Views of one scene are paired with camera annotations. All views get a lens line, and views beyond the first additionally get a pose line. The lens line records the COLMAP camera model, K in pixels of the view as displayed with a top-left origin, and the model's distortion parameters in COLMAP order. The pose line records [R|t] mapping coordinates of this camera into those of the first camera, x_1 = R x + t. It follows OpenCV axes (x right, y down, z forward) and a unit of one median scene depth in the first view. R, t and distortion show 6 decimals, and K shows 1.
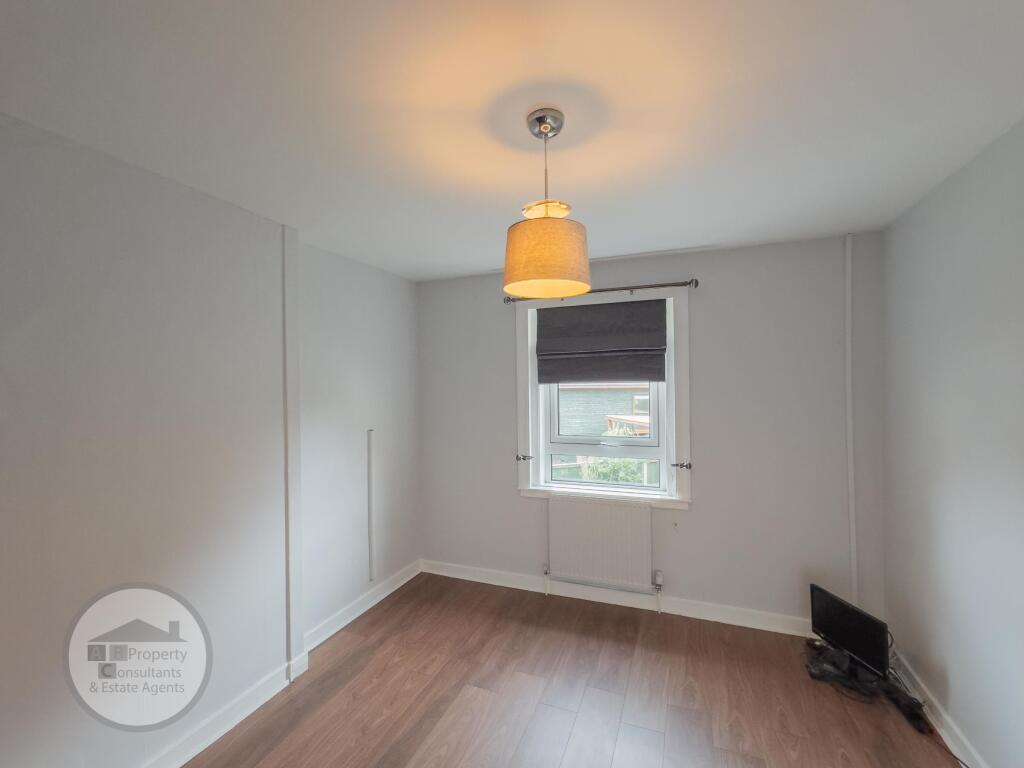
lens RADIAL K [[449.6, 0, 512.0], [0, 449.6, 384.0], [0, 0, 1]] dist [0.000732, -0.000012]
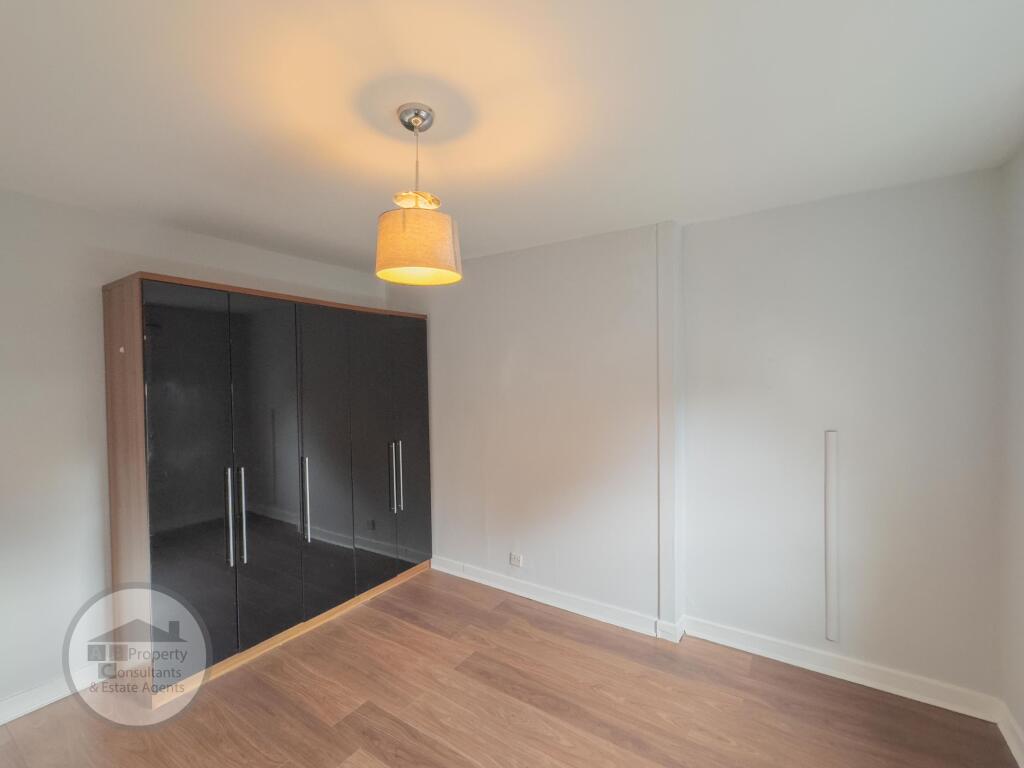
lens RADIAL K [[449.6, 0, 512.0], [0, 449.6, 384.0], [0, 0, 1]] dist [0.000732, -0.000012]
pose [[-0.208256, 0.021478, -0.977838, 0.647676], [0.009849, 0.999754, 0.019862, 0.012150], [0.978025, -0.005494, -0.208417, 0.874323]]
